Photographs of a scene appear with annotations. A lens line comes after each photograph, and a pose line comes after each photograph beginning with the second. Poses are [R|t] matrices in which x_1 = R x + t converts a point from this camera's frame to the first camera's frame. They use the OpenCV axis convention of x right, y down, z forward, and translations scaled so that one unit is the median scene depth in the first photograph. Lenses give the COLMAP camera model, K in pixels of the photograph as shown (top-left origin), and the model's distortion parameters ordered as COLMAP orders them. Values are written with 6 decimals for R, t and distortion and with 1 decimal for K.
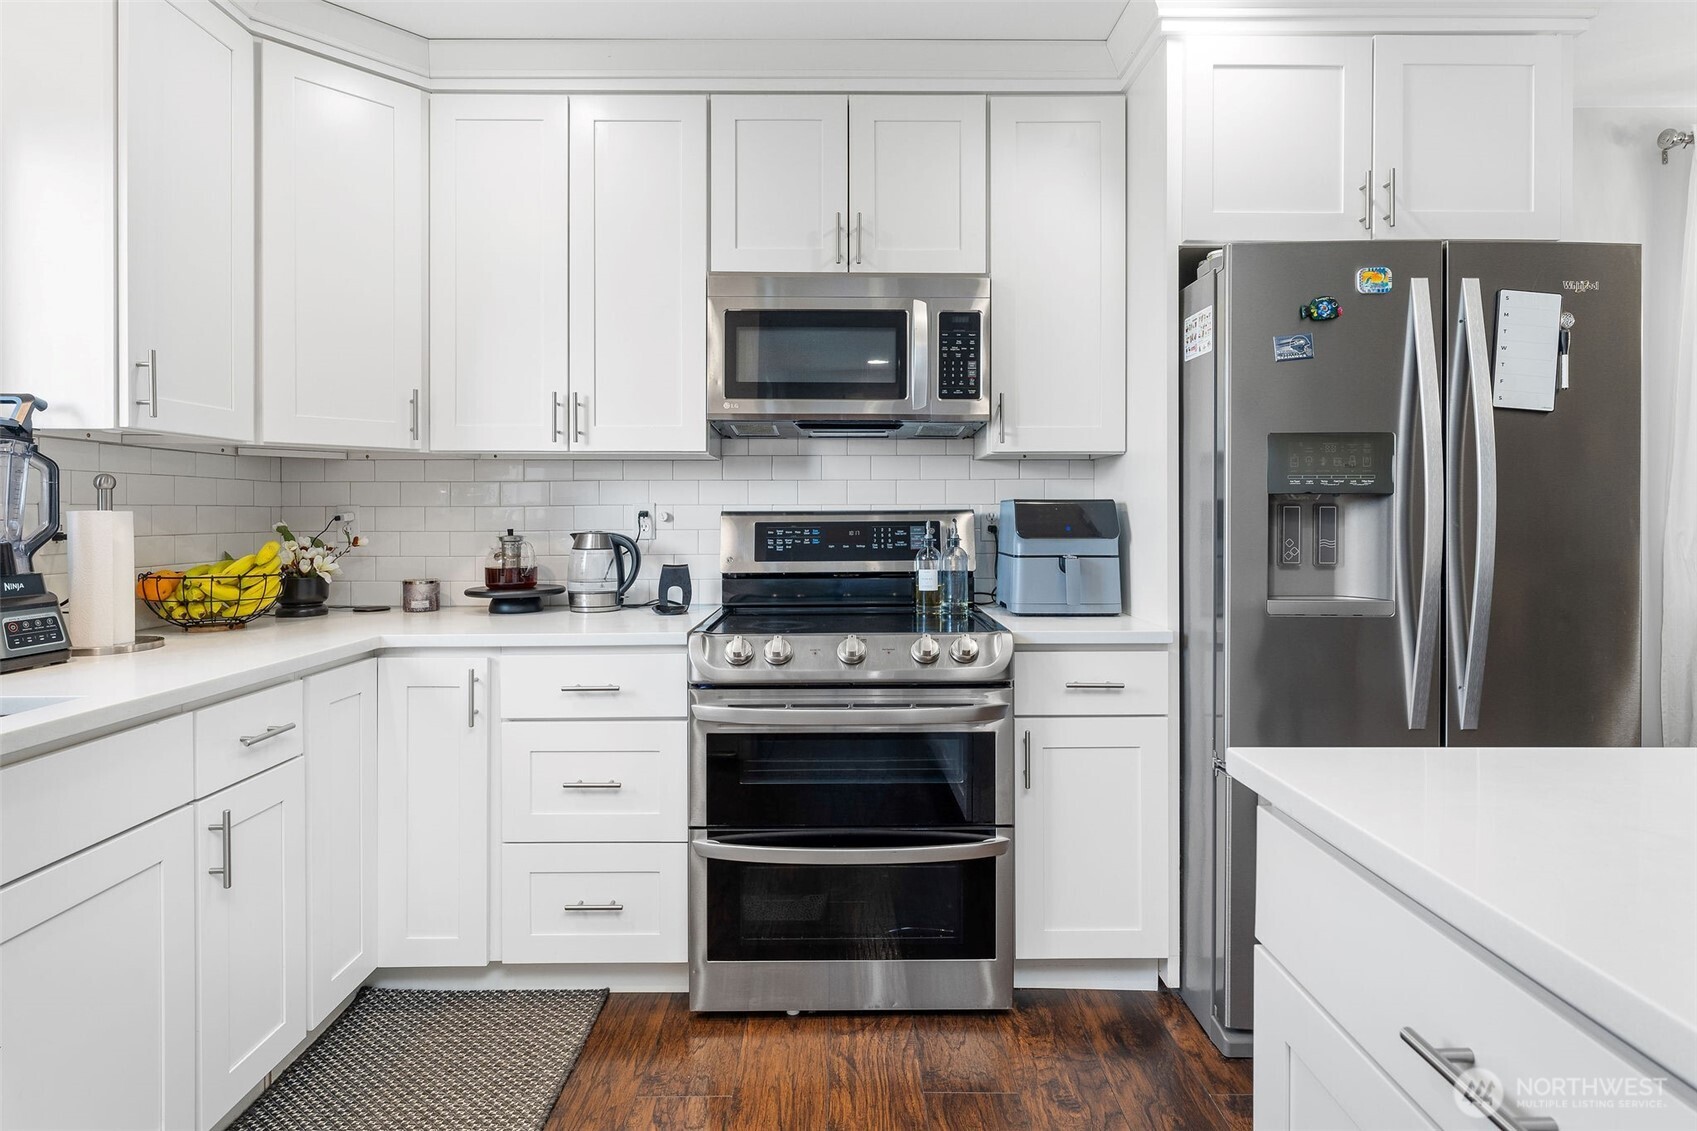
lens RADIAL K [[866.9, 0, 848.3], [0, 866.9, 521.4], [0, 0, 1]] dist [0.001007, 0.000133]
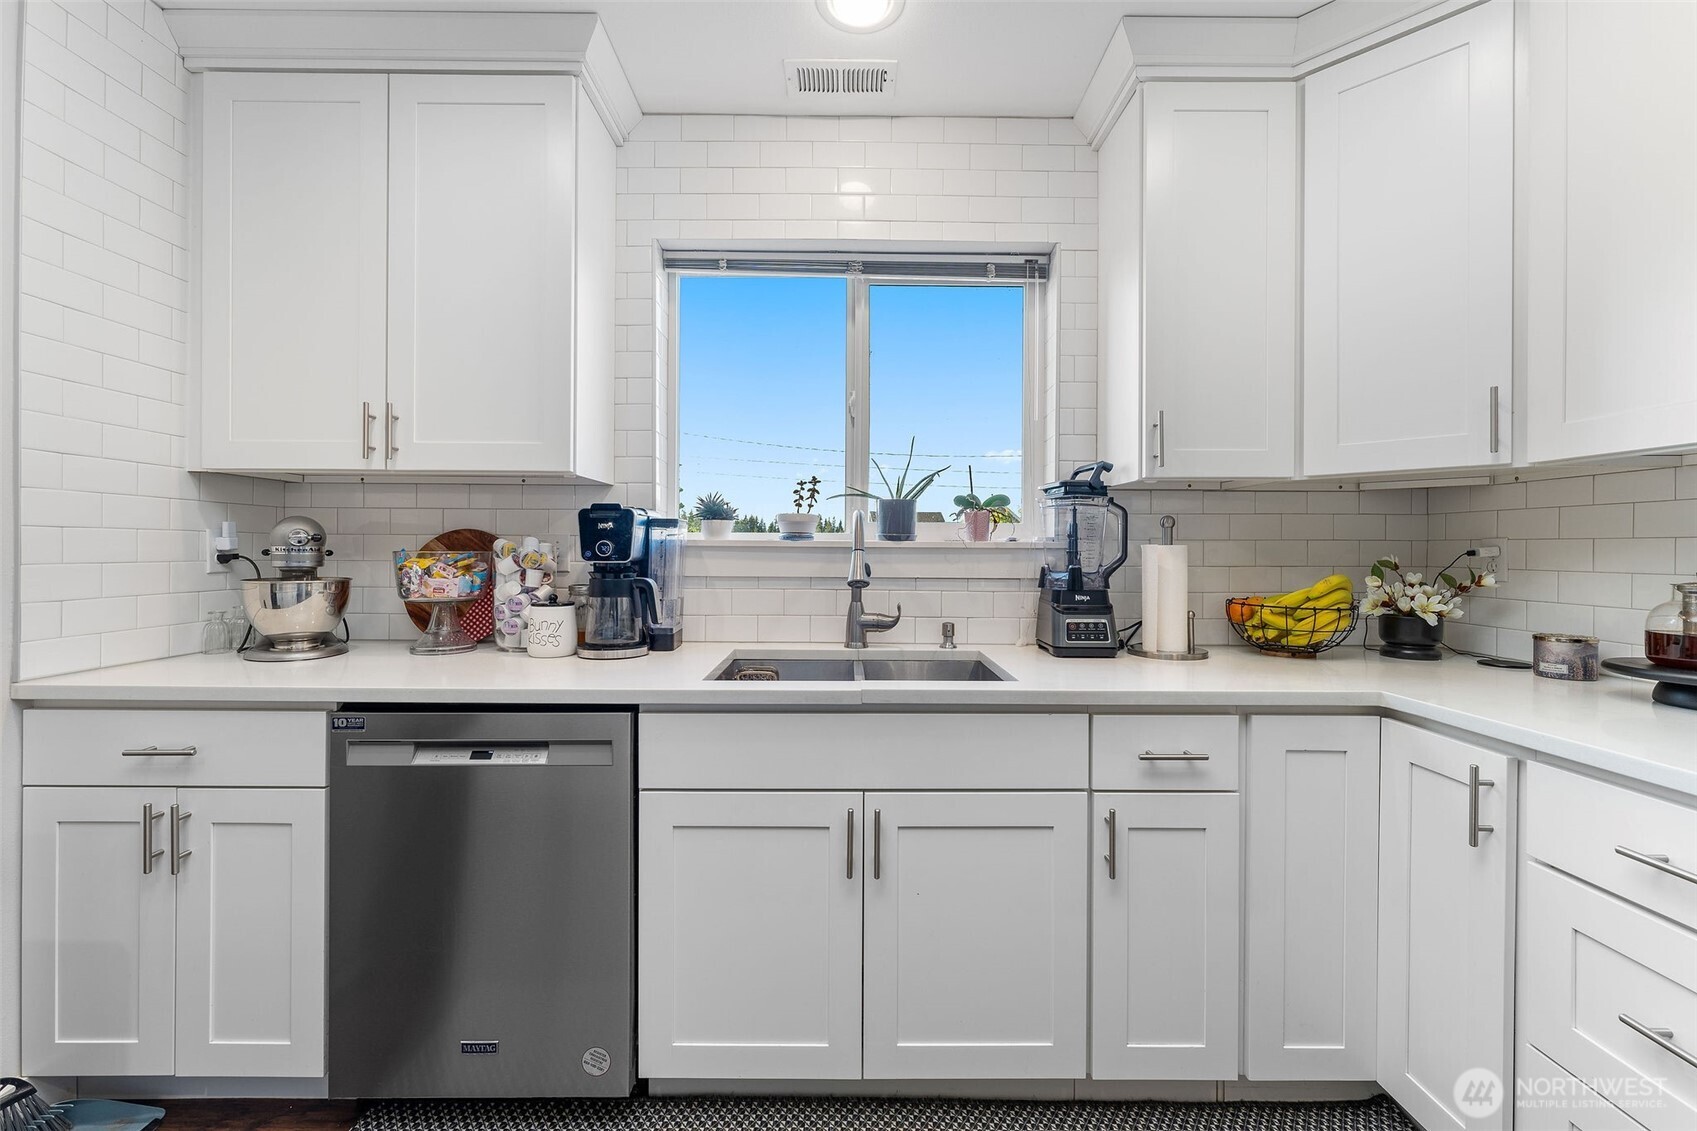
lens RADIAL K [[679.9, 0, 848.8], [0, 679.9, 550.4], [0, 0, 1]] dist [-0.000076, 0.000091]
pose [[-0.001921, 0.005209, -0.999985, 0.117471], [-0.011068, 0.999925, 0.005230, -0.003725], [0.999937, 0.011078, -0.001863, 0.469102]]
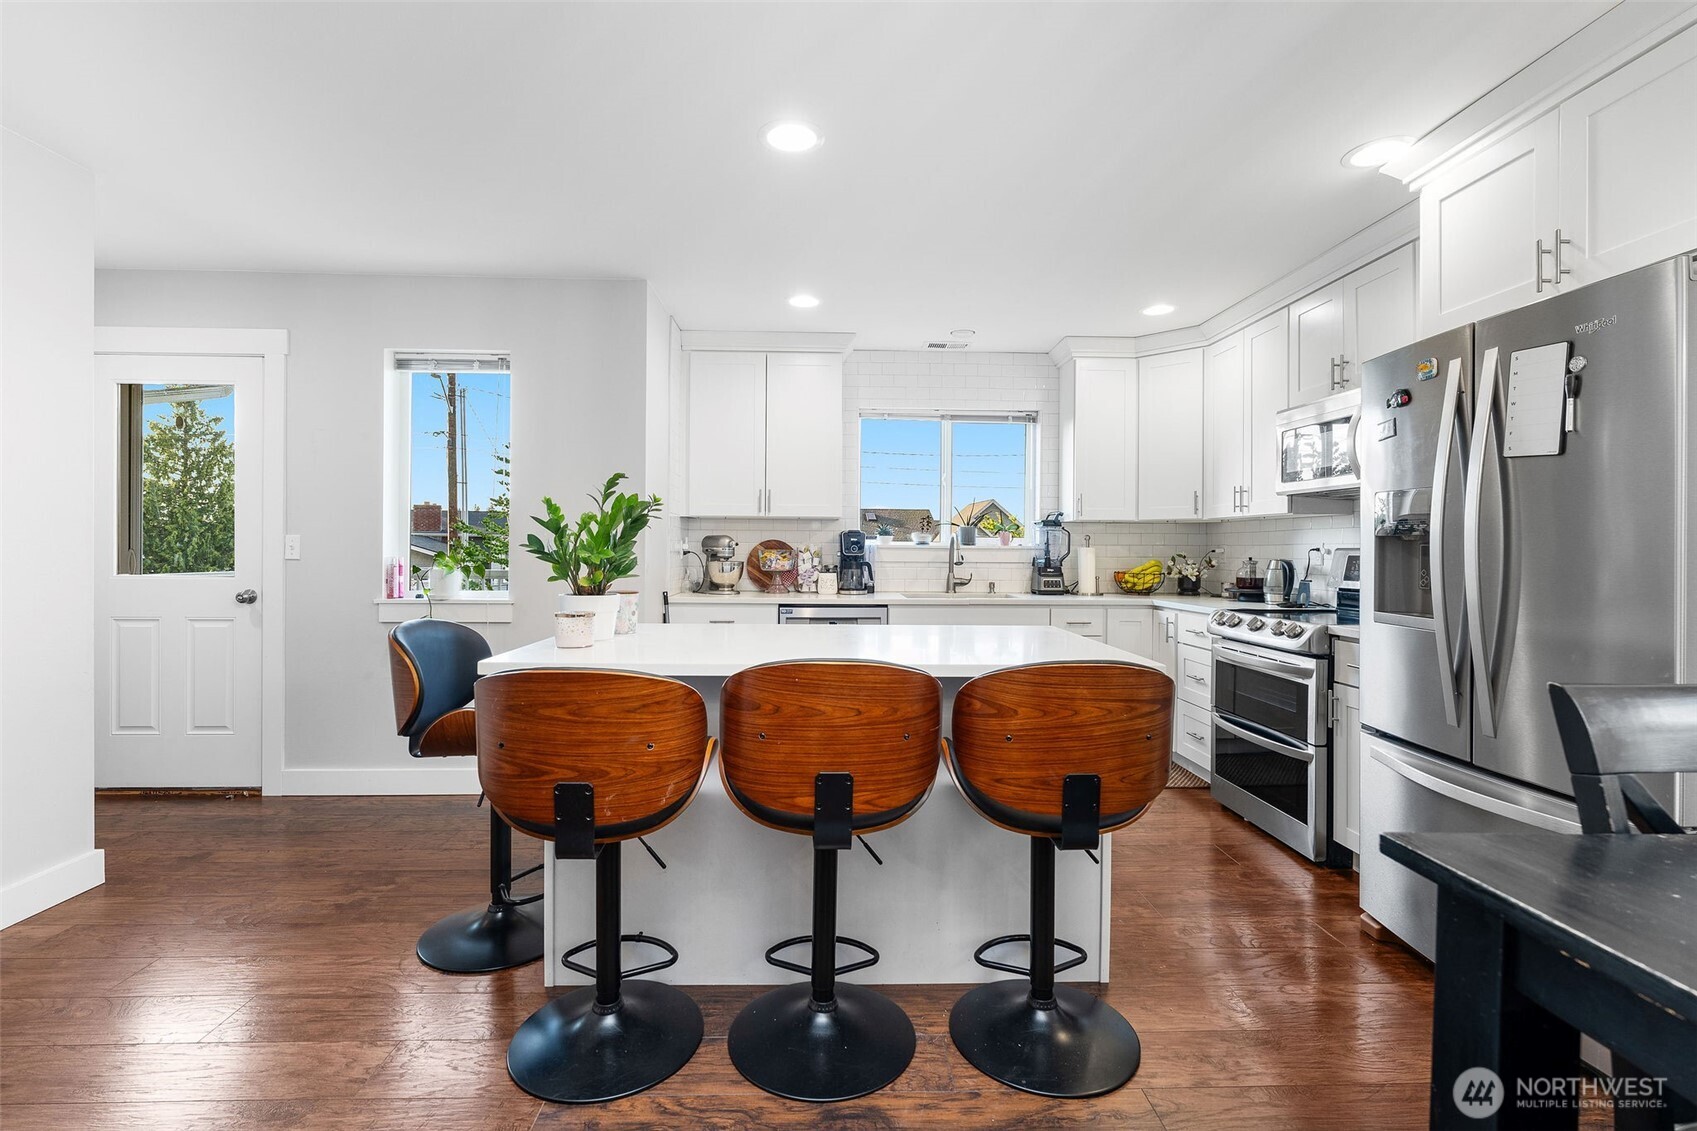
lens RADIAL K [[786.3, 0, 846.1], [0, 786.3, 546.9], [0, 0, 1]] dist [-0.000050, 0.000006]
pose [[0.030605, -0.000232, -0.999532, 1.547900], [-0.011784, 0.999930, -0.000593, -0.002594], [0.999462, 0.011797, 0.030600, 0.091208]]
